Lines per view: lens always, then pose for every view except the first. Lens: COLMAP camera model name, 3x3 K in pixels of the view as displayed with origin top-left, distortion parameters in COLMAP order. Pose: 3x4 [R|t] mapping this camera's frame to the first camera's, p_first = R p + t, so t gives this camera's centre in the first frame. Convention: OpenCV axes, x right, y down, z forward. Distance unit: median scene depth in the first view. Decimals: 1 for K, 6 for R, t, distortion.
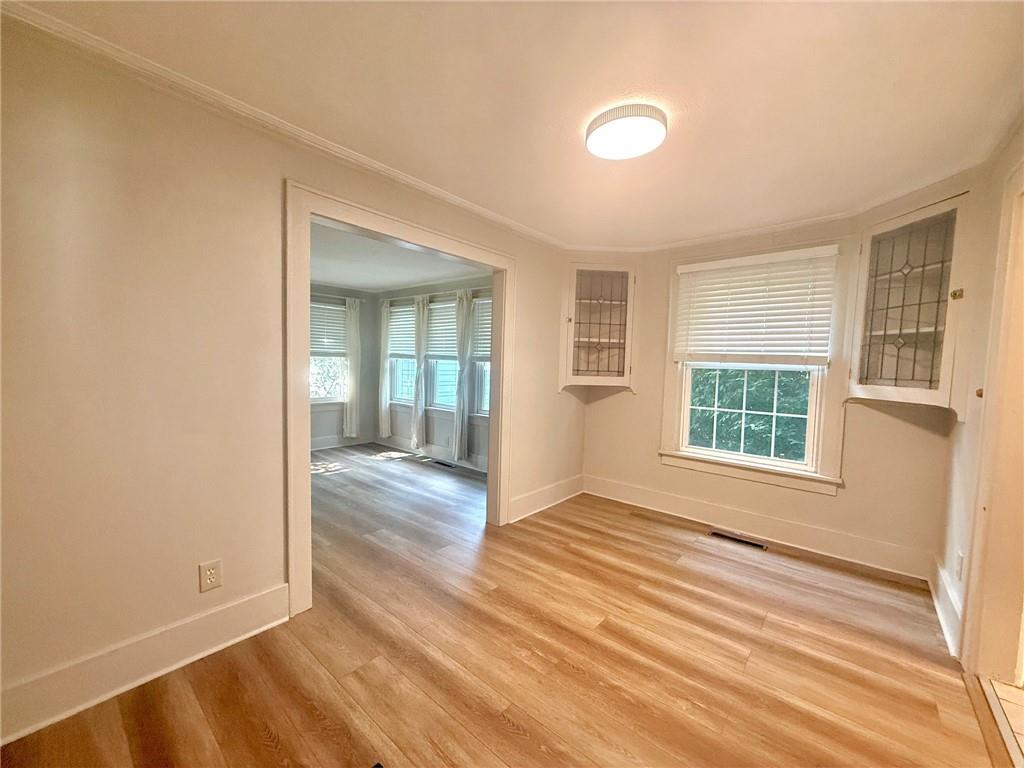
lens RADIAL K [[408.1, 0, 509.2], [0, 408.1, 384.2], [0, 0, 1]] dist [-0.000518, 0.000514]
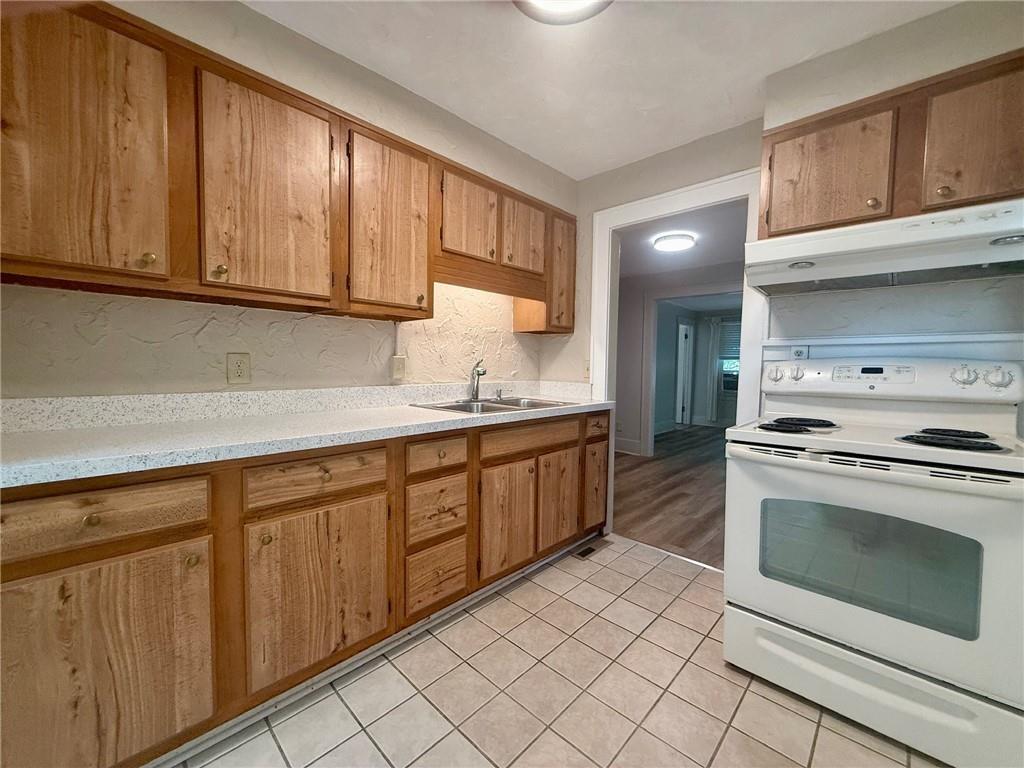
lens RADIAL K [[408.1, 0, 509.2], [0, 408.1, 384.2], [0, 0, 1]] dist [-0.000518, 0.000514]
pose [[-0.057490, 0.019962, -0.998146, 1.380601], [-0.070273, 0.997239, 0.023992, 0.072175], [0.995870, 0.071522, -0.055928, 0.178600]]
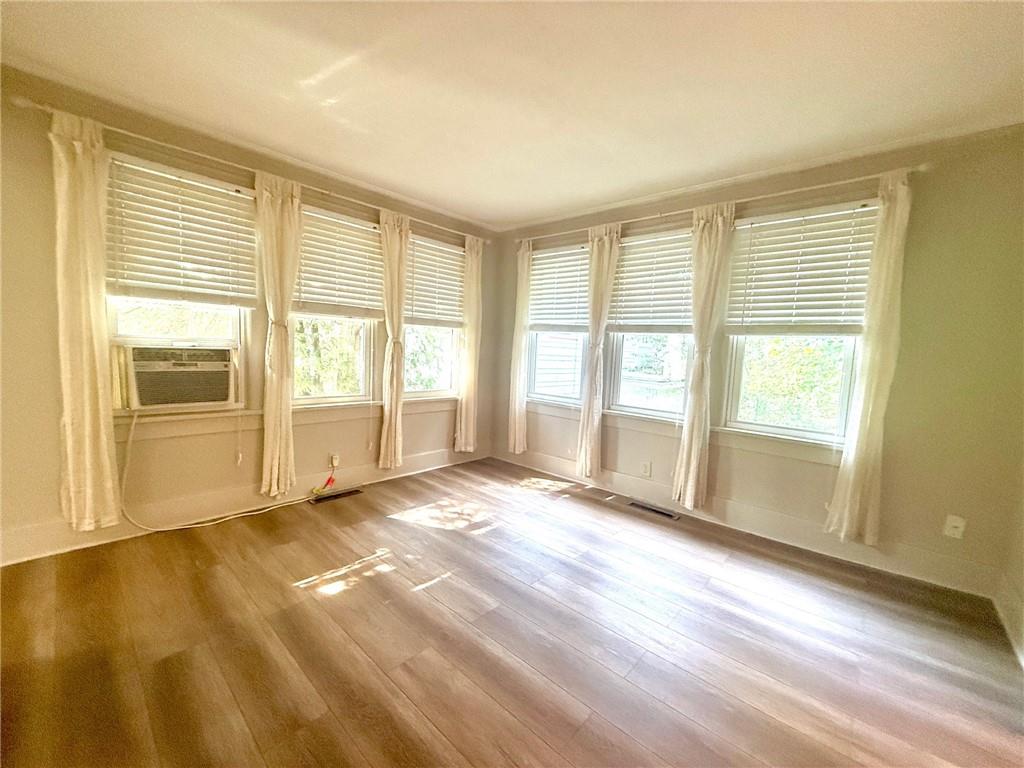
lens RADIAL K [[408.1, 0, 509.2], [0, 408.1, 384.2], [0, 0, 1]] dist [-0.000518, 0.000514]
pose [[0.999265, 0.019710, -0.032882, -0.584646], [-0.018718, 0.999368, 0.030228, 0.001468], [0.033457, -0.029590, 0.999002, 0.683111]]
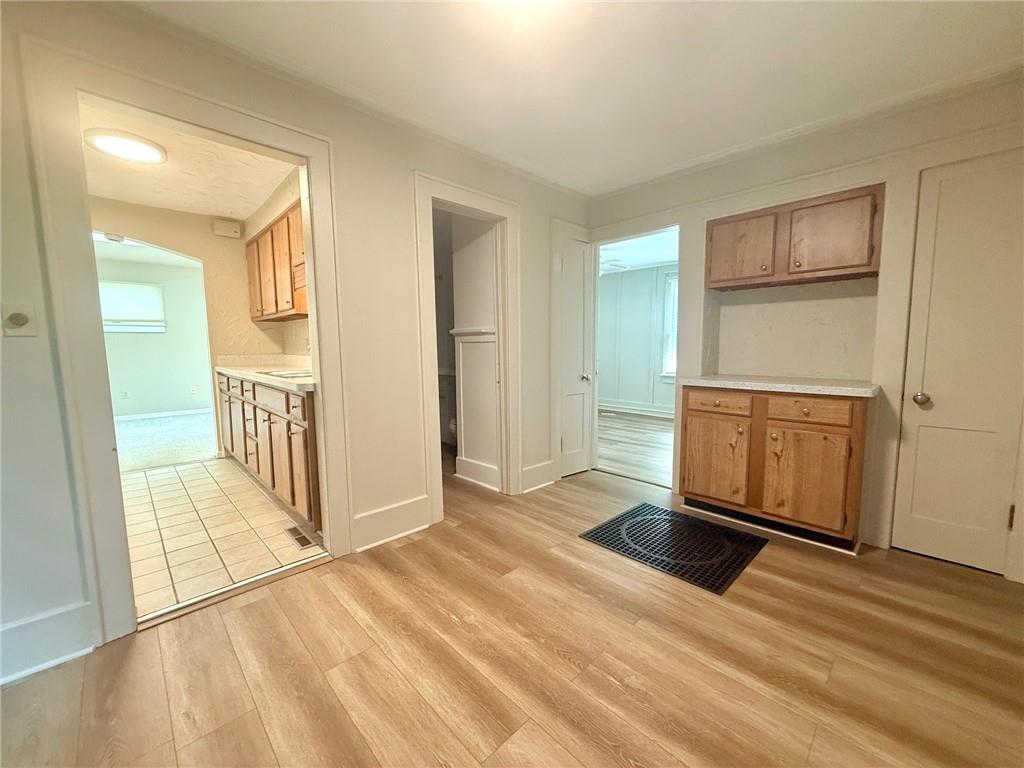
lens RADIAL K [[408.1, 0, 509.2], [0, 408.1, 384.2], [0, 0, 1]] dist [-0.000518, 0.000514]
pose [[-0.995281, -0.031551, 0.091766, 0.124702], [-0.017213, 0.988073, 0.153023, 0.004487], [-0.095500, 0.150721, -0.983953, 0.984893]]
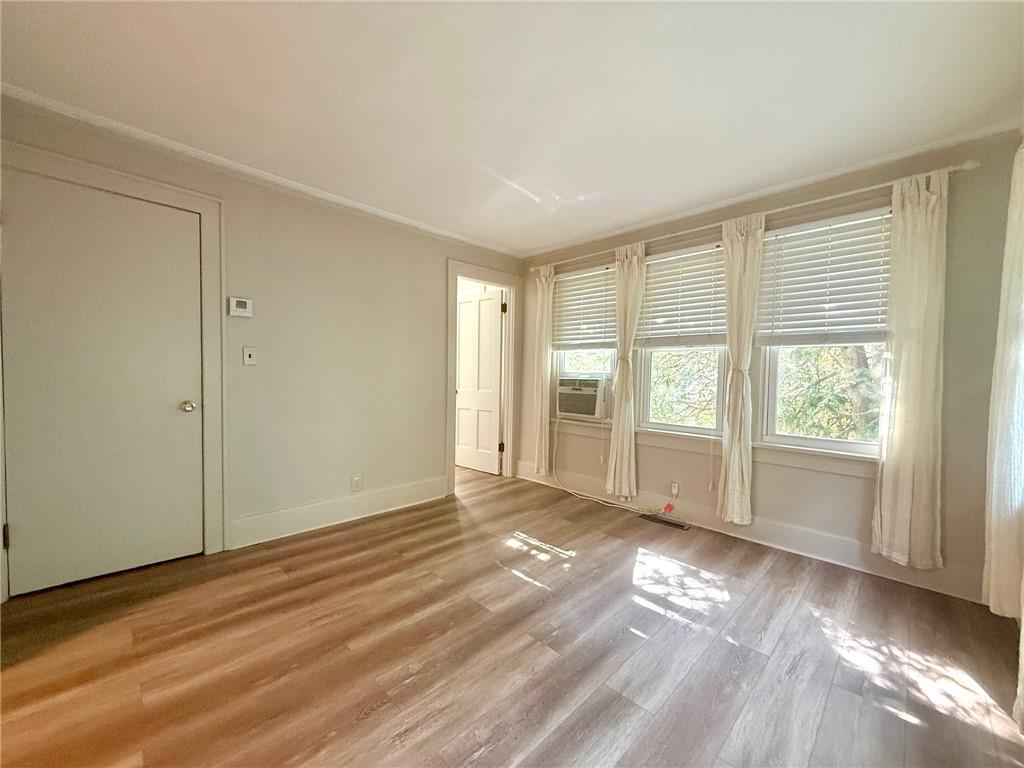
lens RADIAL K [[408.1, 0, 509.2], [0, 408.1, 384.2], [0, 0, 1]] dist [-0.000518, 0.000514]
pose [[-0.076131, 0.000976, -0.997097, 0.003946], [-0.071363, 0.997430, 0.006425, -0.009033], [0.994541, 0.071645, -0.075866, 1.317679]]
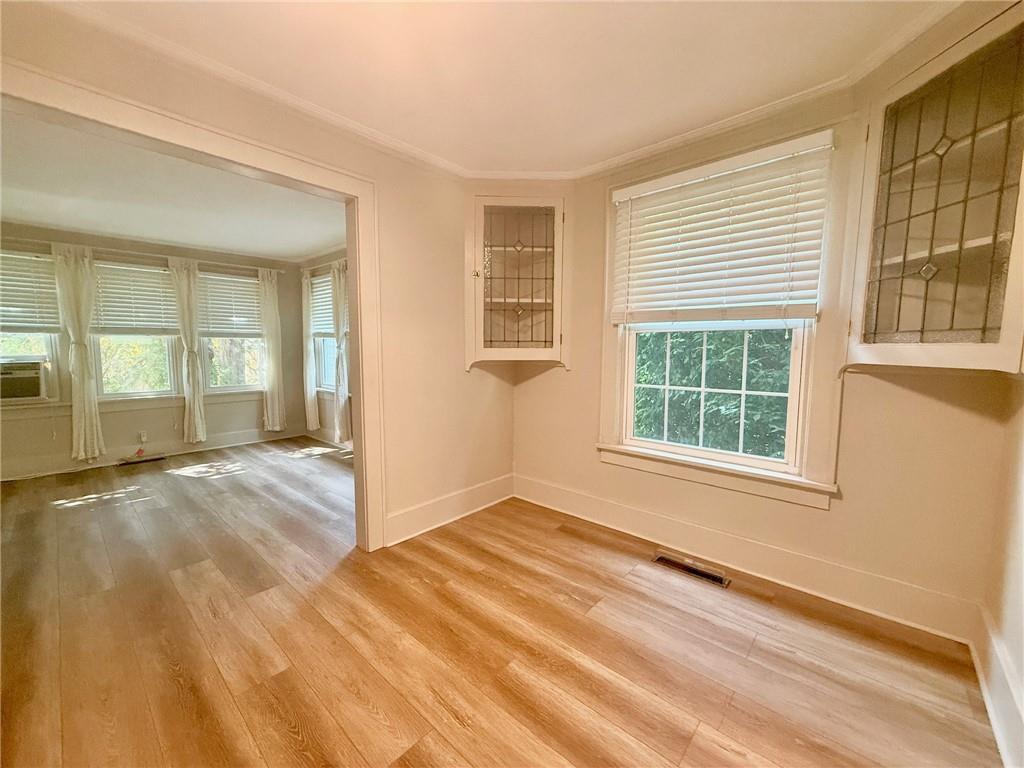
lens RADIAL K [[408.1, 0, 509.2], [0, 408.1, 384.2], [0, 0, 1]] dist [-0.000518, 0.000514]
pose [[0.999405, -0.024087, -0.024687, 0.266183], [0.024968, 0.999039, 0.036036, 0.024114], [0.023795, -0.036631, 0.999046, 0.288940]]
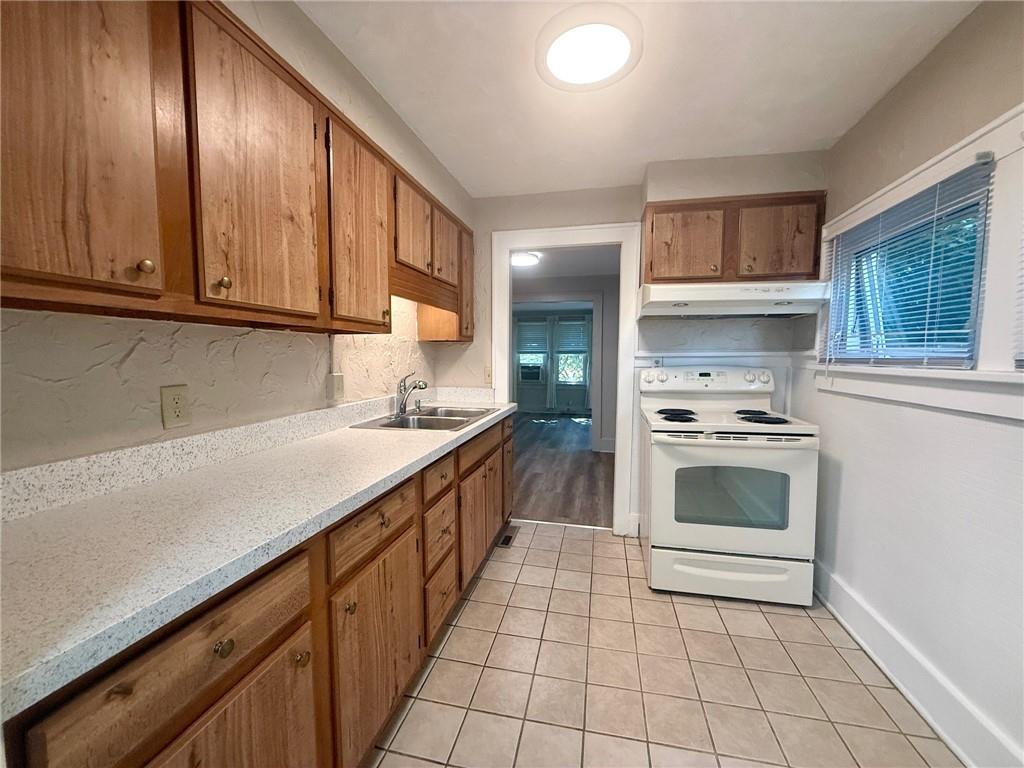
lens RADIAL K [[408.1, 0, 509.2], [0, 408.1, 384.2], [0, 0, 1]] dist [-0.000518, 0.000514]
pose [[0.467381, 0.032935, -0.883442, 1.361033], [-0.032867, 0.999262, 0.019865, 0.049610], [0.883445, 0.019751, 0.468119, -0.109818]]
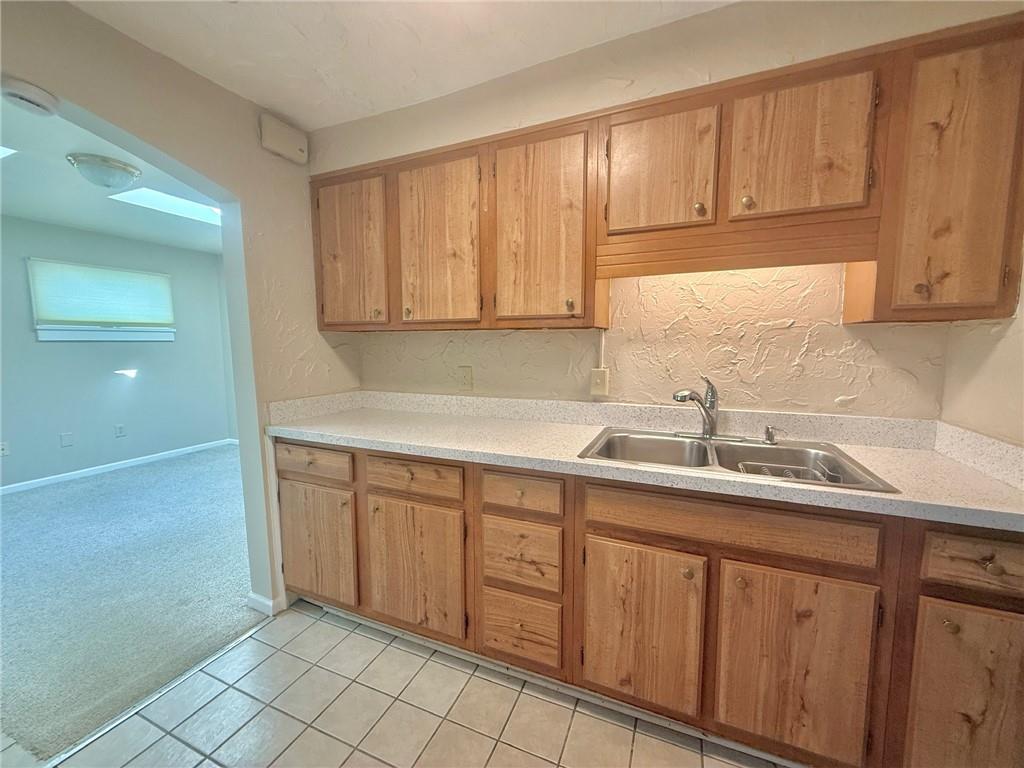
lens RADIAL K [[408.1, 0, 509.2], [0, 408.1, 384.2], [0, 0, 1]] dist [-0.000518, 0.000514]
pose [[-0.952458, 0.002360, -0.304660, 1.002948], [-0.042387, 0.989219, 0.140179, -0.001826], [0.301707, 0.146428, -0.942089, 0.475430]]
